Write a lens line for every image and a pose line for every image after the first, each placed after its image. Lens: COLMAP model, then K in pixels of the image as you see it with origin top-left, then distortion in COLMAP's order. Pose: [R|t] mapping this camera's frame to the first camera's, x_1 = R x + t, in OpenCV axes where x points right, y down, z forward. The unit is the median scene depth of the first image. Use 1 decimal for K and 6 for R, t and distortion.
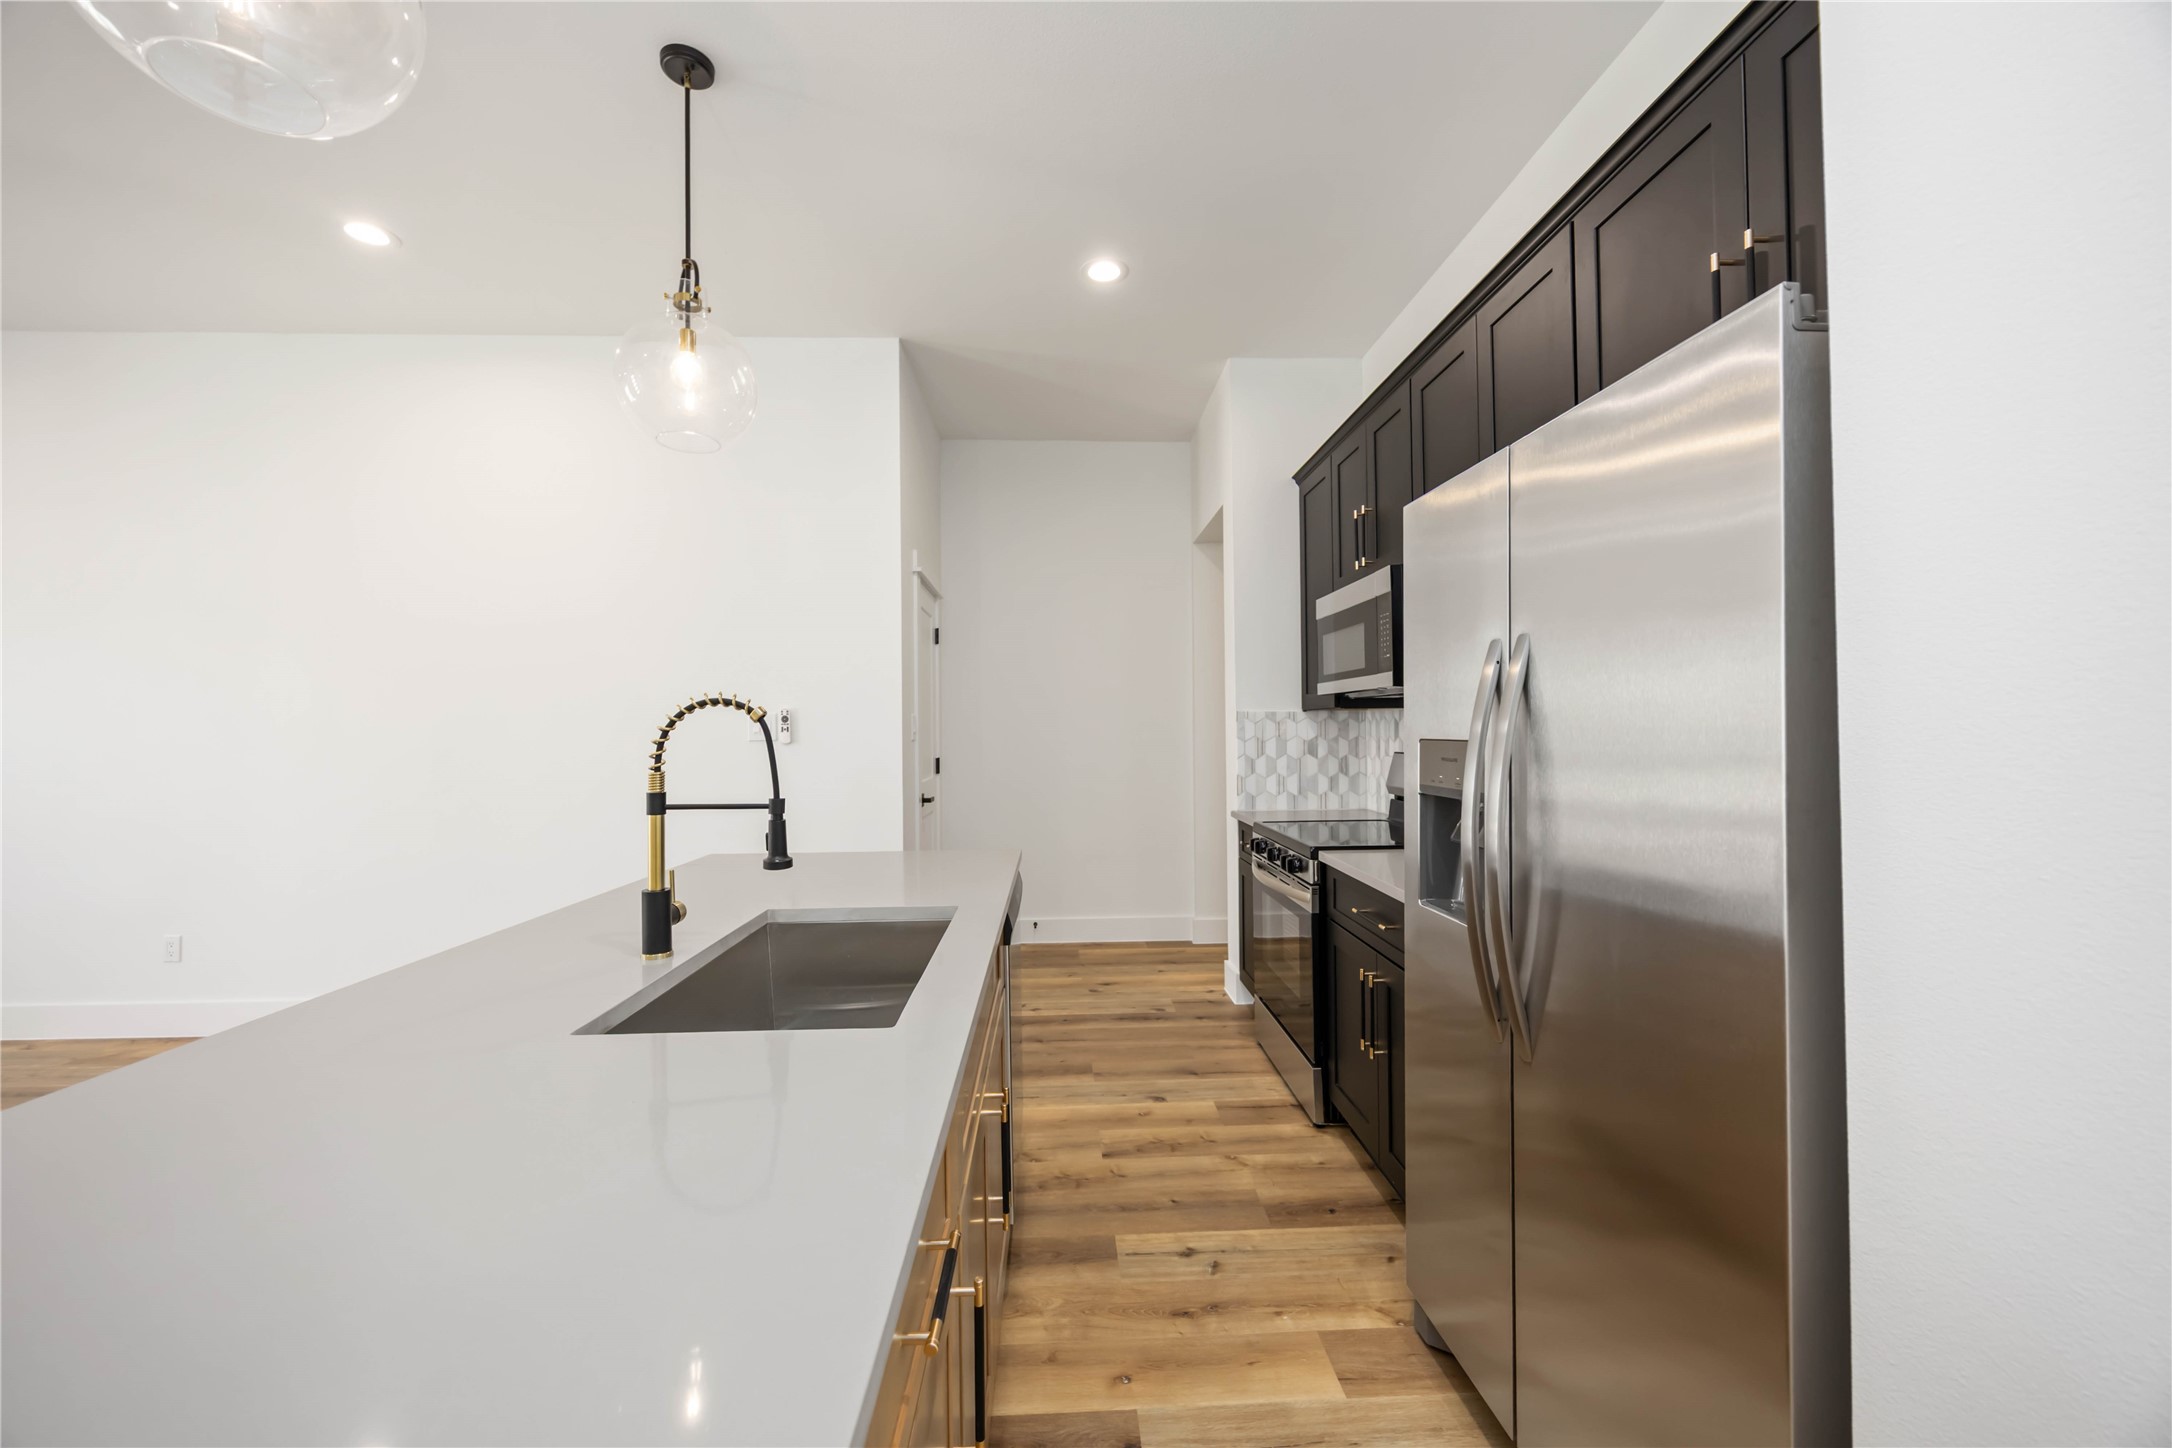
lens RADIAL K [[844.4, 0, 1082.5], [0, 844.4, 719.6], [0, 0, 1]] dist [0.000699, -0.000032]
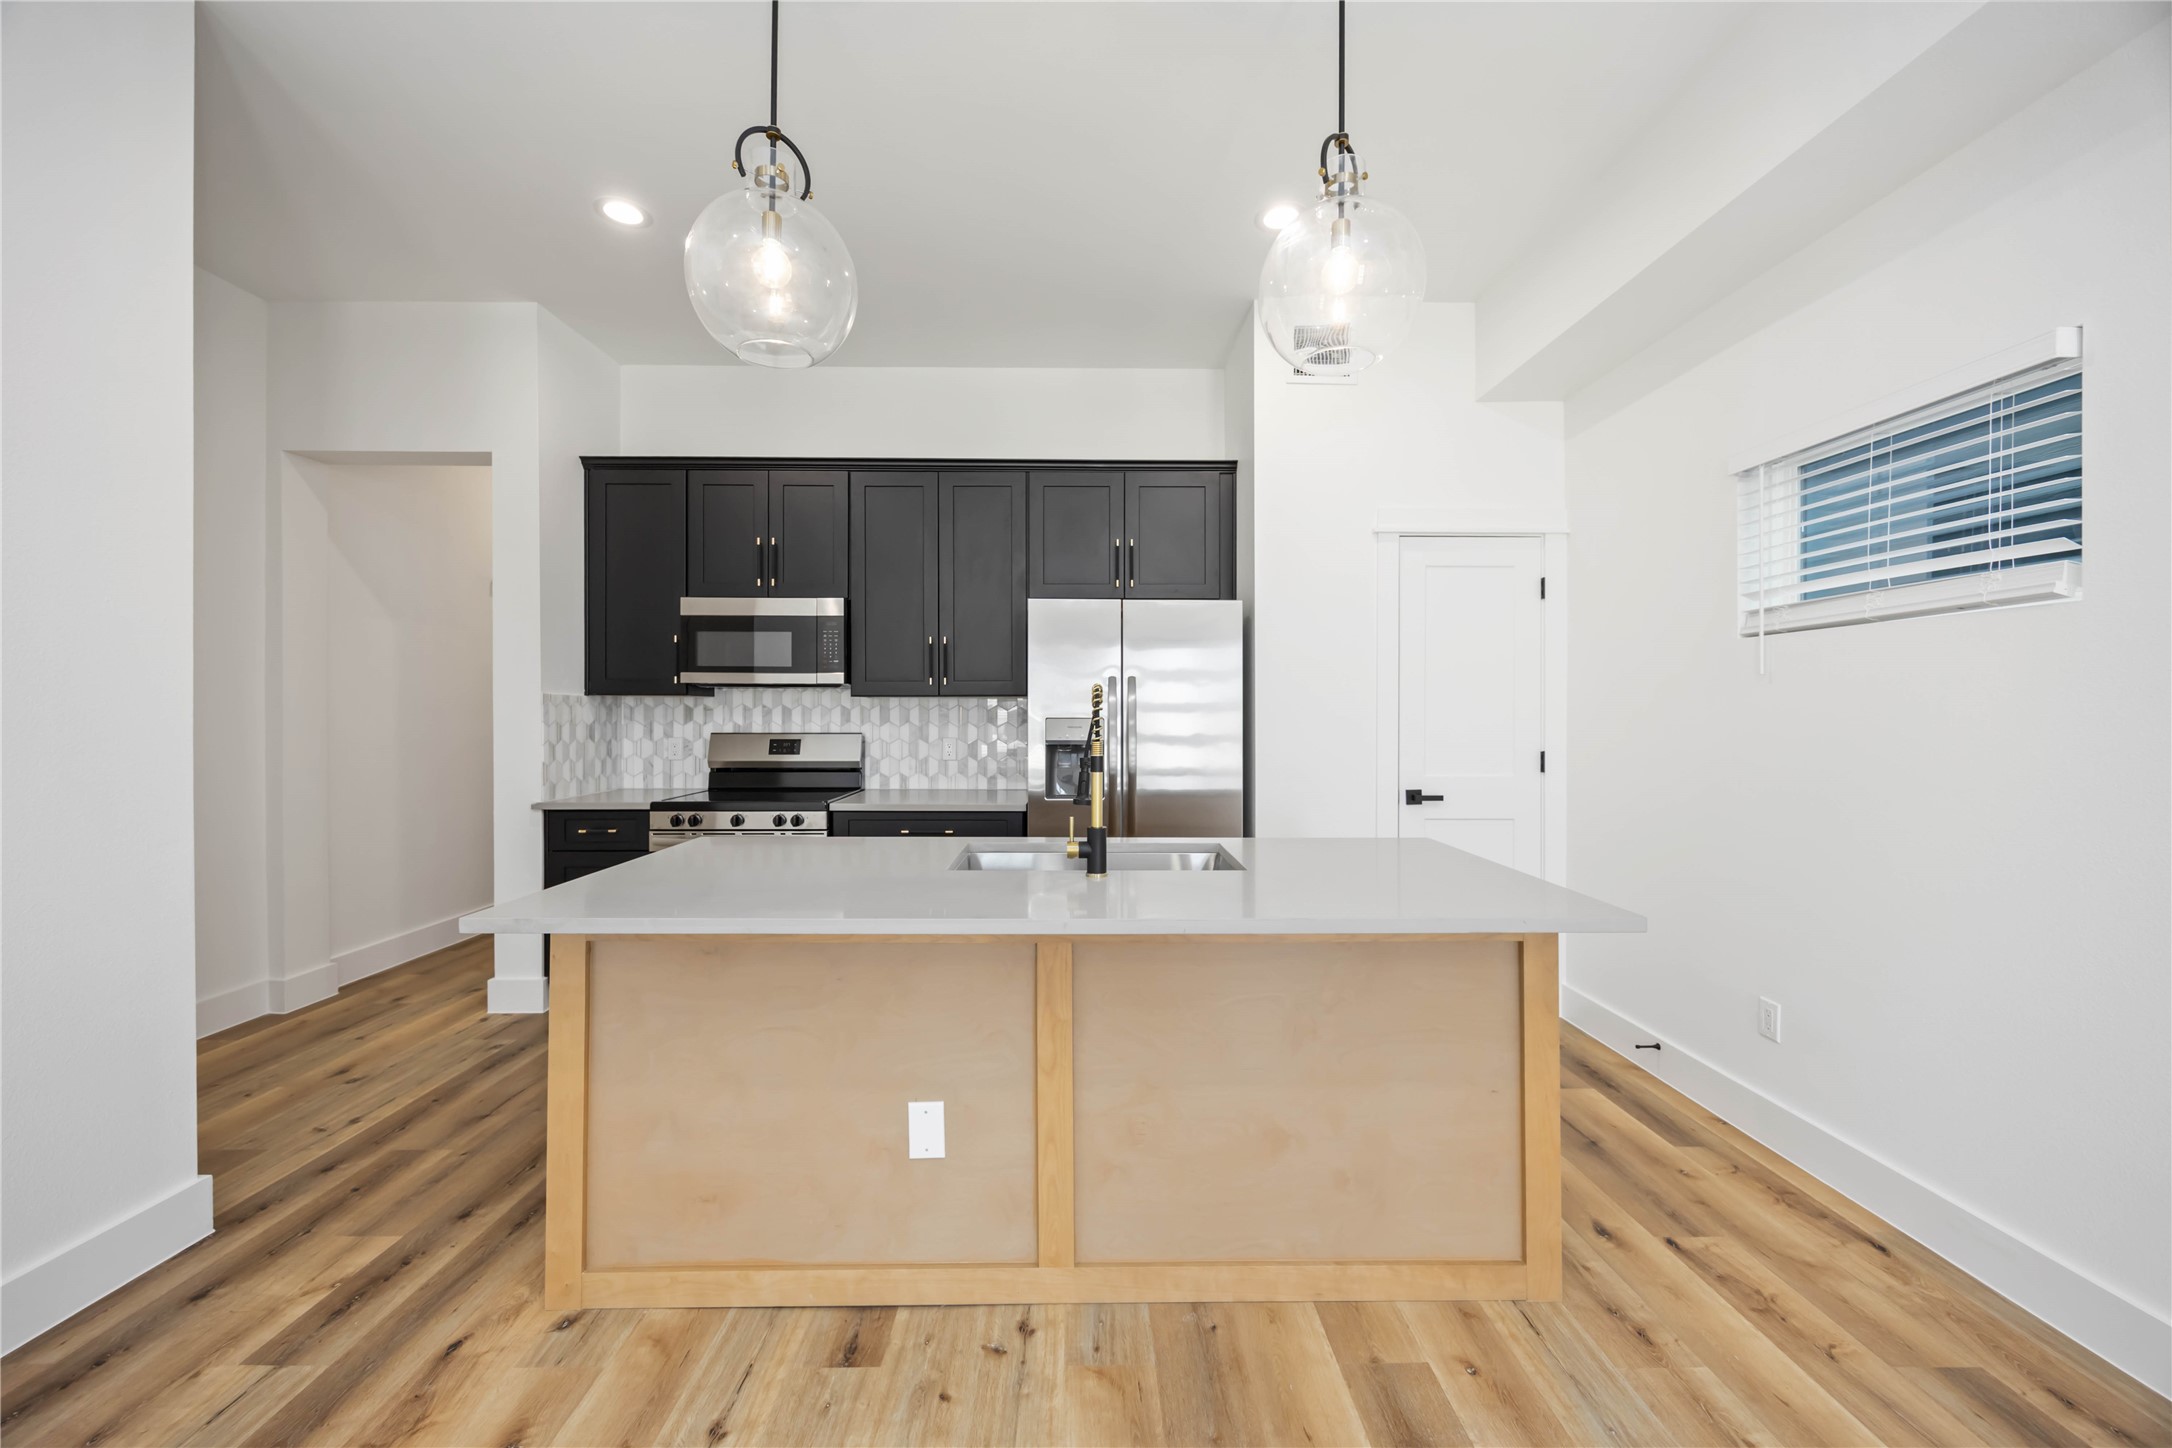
lens RADIAL K [[821.9, 0, 1086.4], [0, 821.9, 715.7], [0, 0, 1]] dist [-0.004051, -0.000213]
pose [[0.020621, 0.002975, 0.999783, -0.695129], [-0.005881, 0.999979, -0.002854, 0.013309], [-0.999770, -0.005821, 0.020638, 0.389869]]
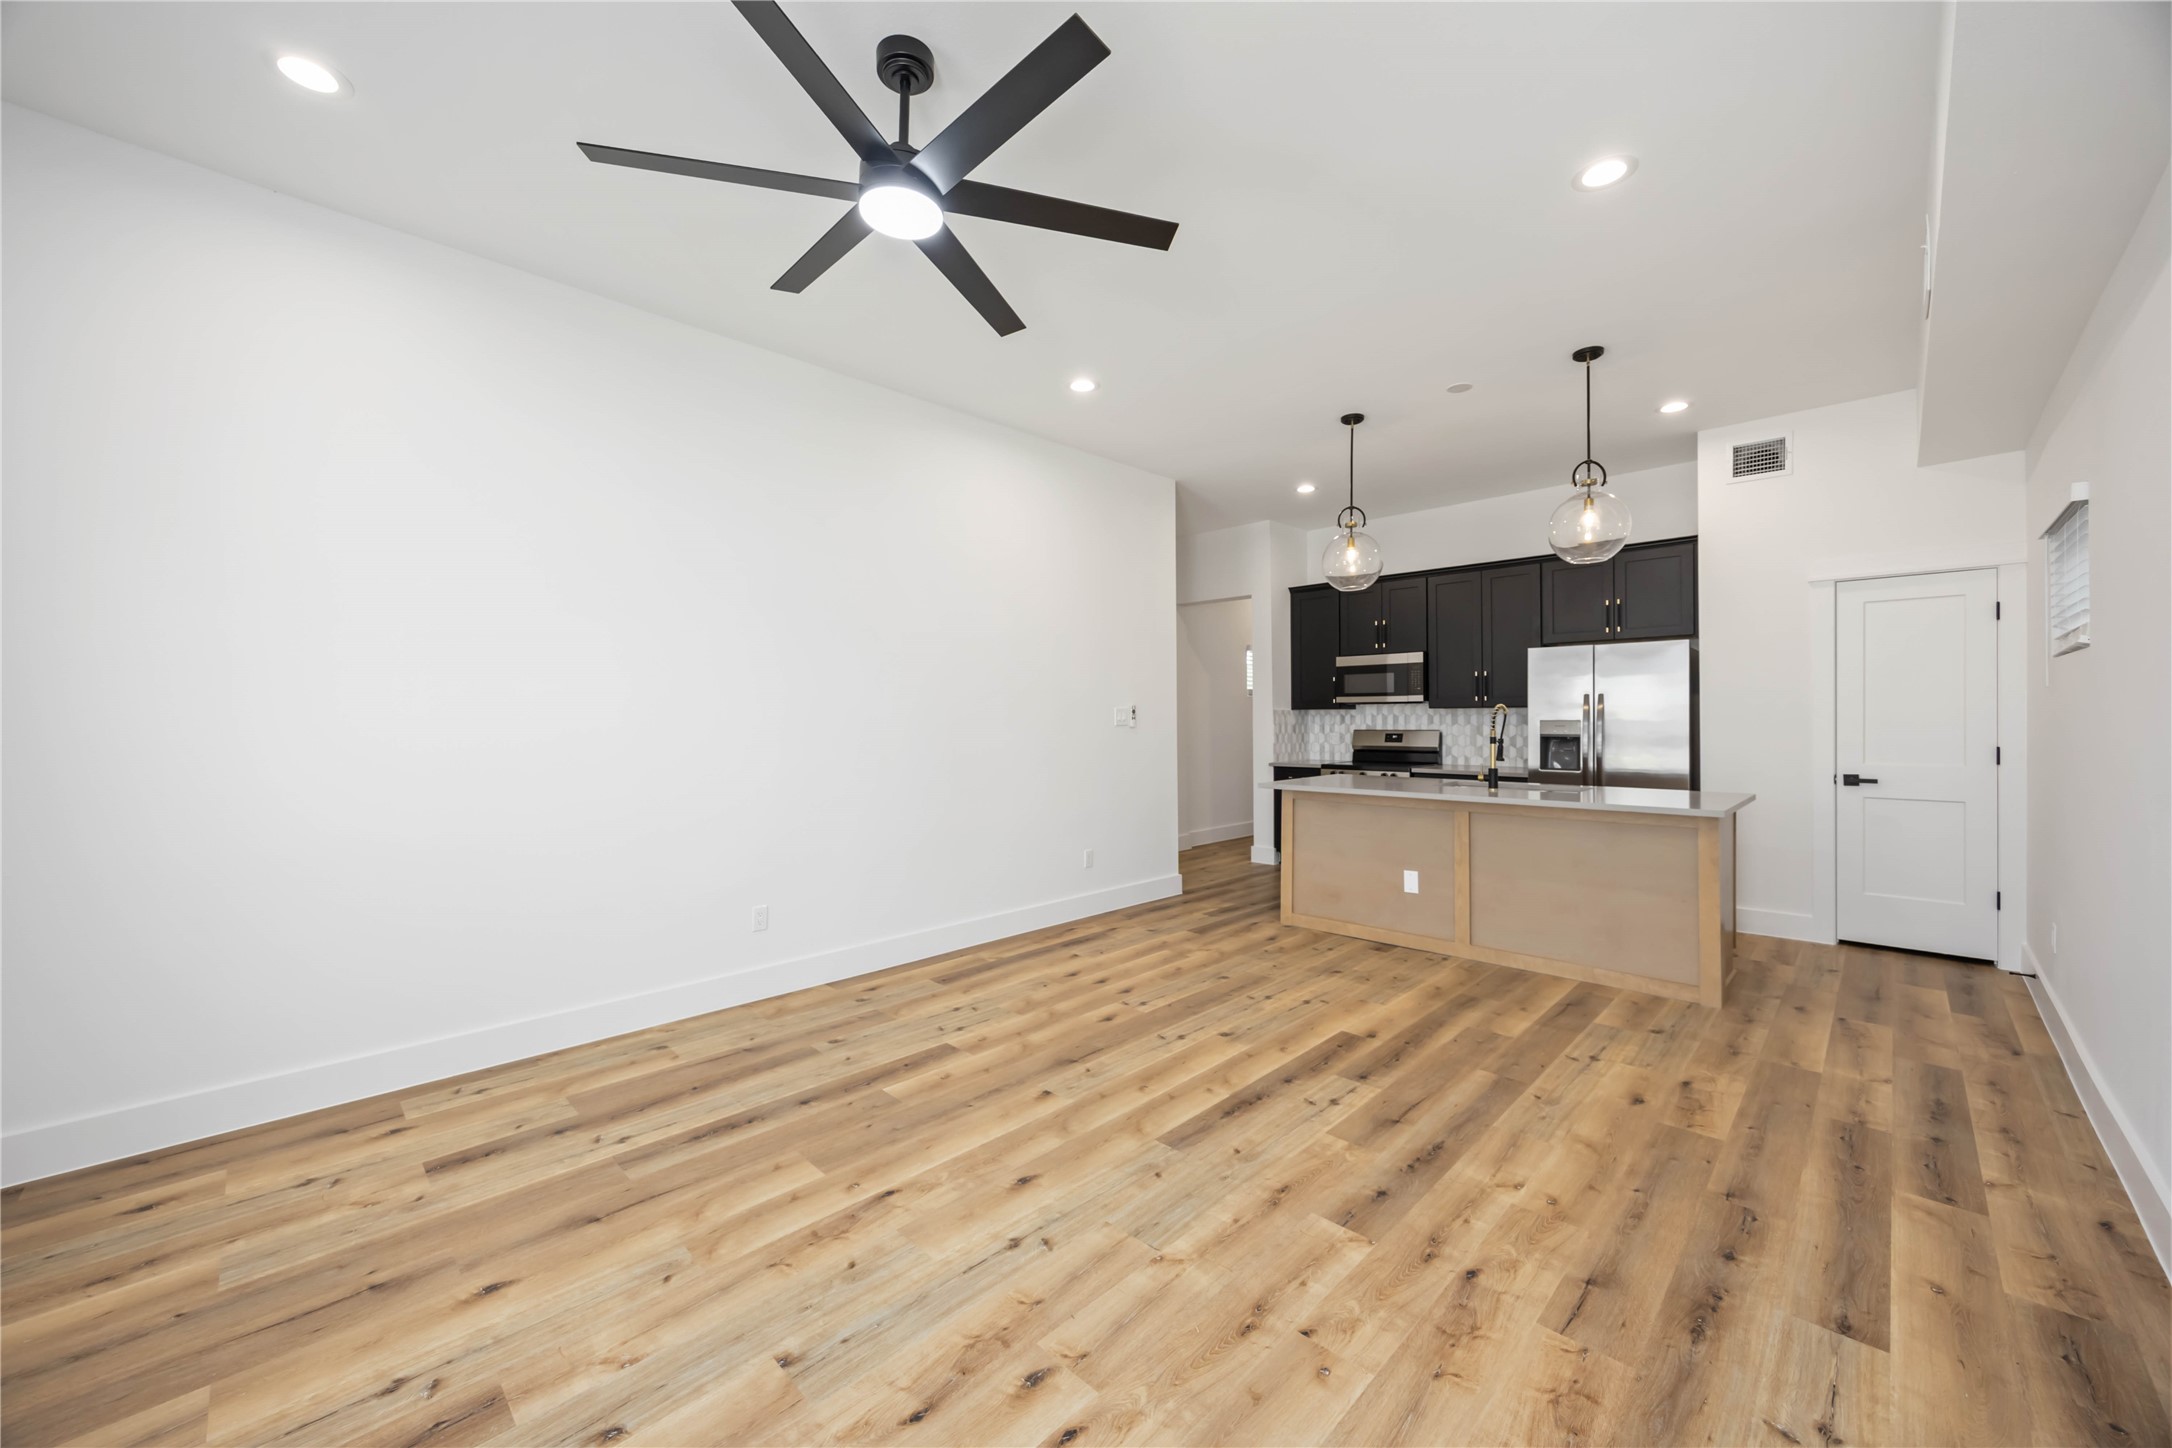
lens RADIAL K [[821.9, 0, 1070.7], [0, 821.9, 722.9], [0, 0, 1]] dist [-0.004051, -0.000213]
pose [[0.738178, -0.002441, 0.674602, -1.390845], [-0.000726, 0.999990, 0.004413, 0.011926], [-0.674606, -0.003748, 0.738169, -0.051831]]
